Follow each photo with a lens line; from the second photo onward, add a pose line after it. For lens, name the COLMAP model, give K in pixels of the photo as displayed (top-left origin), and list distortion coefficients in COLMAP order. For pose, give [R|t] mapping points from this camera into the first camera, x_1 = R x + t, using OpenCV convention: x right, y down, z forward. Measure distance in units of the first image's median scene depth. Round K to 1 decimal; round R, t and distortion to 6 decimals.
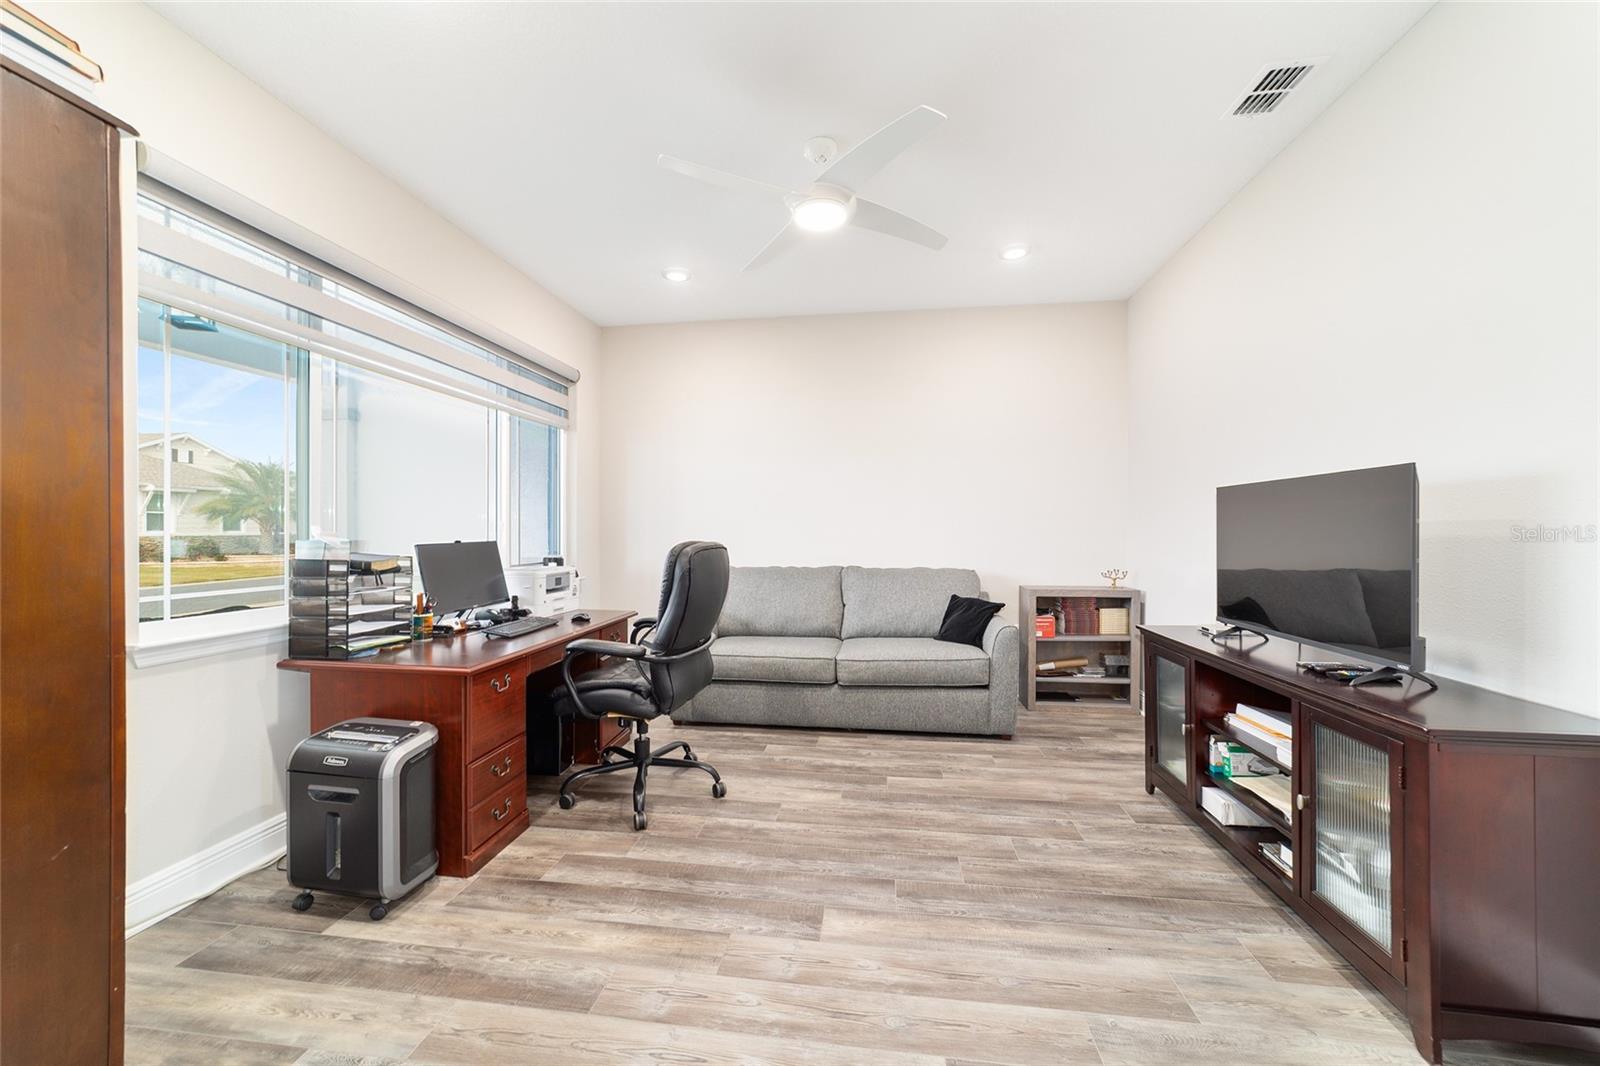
lens RADIAL K [[611.1, 0, 797.9], [0, 611.1, 530.2], [0, 0, 1]] dist [-0.011445, 0.000343]
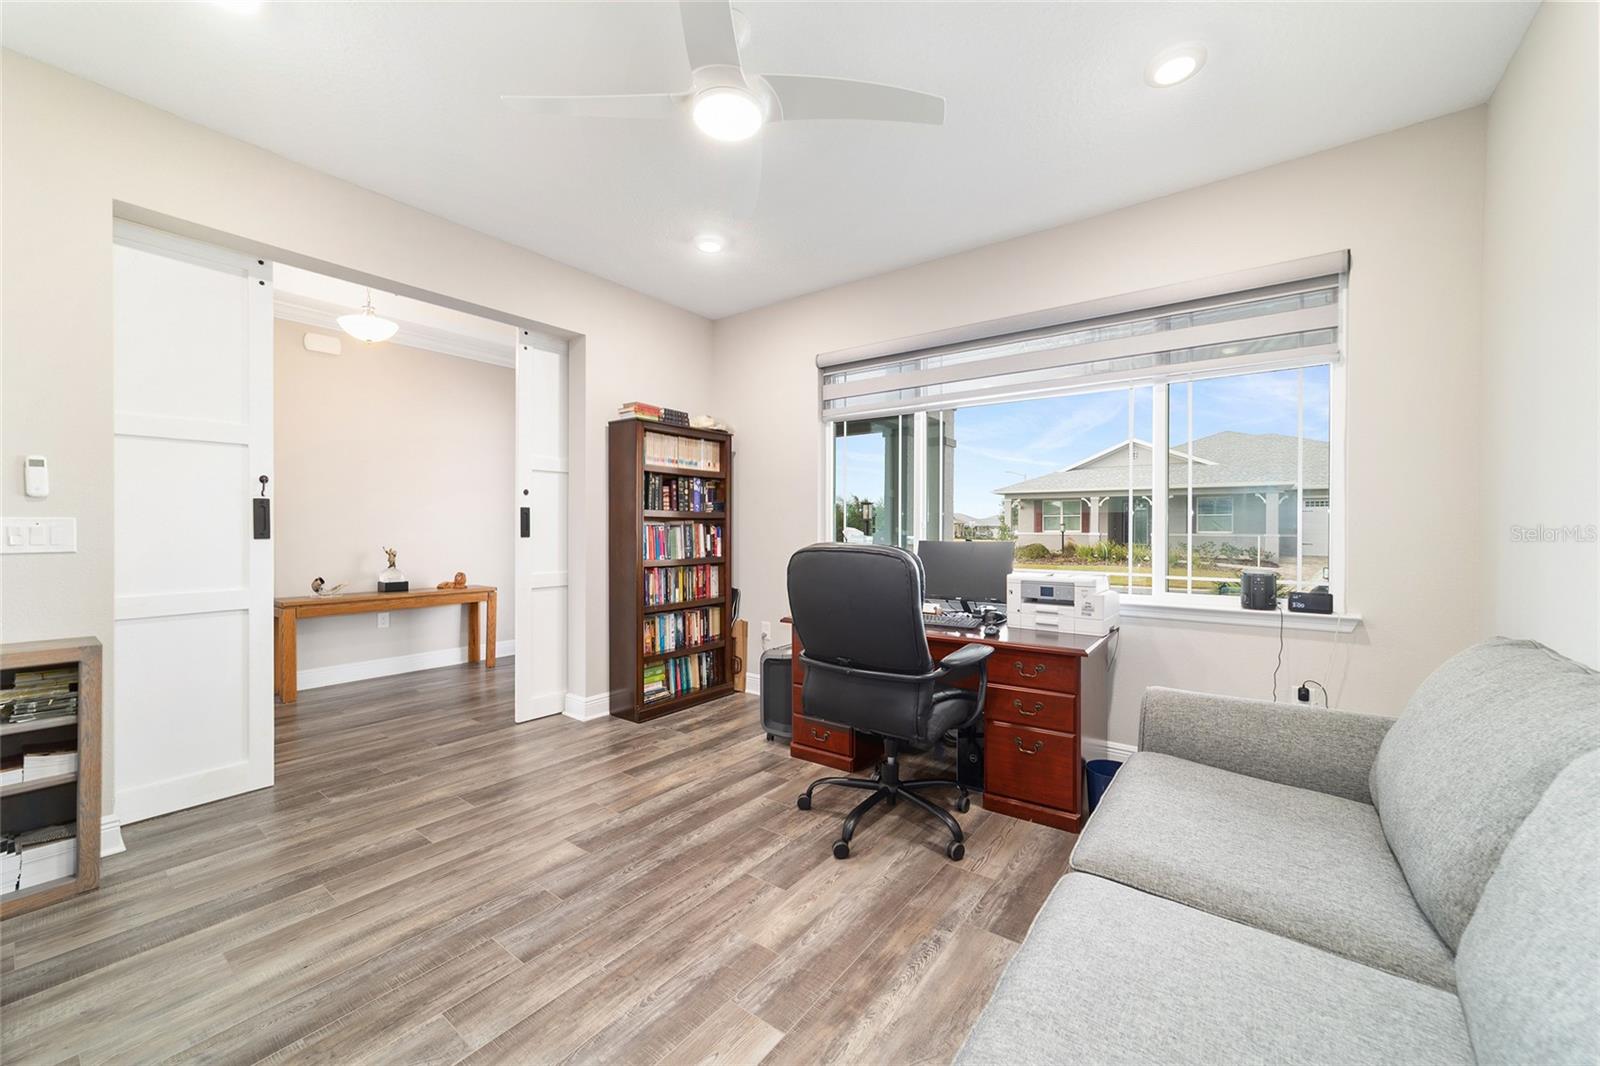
lens RADIAL K [[611.1, 0, 797.9], [0, 611.1, 530.2], [0, 0, 1]] dist [-0.011445, 0.000343]
pose [[-0.482445, -0.002308, -0.875923, 0.813187], [-0.003593, 0.999993, -0.000657, 0.001452], [0.875919, 0.002830, -0.482450, 1.781538]]
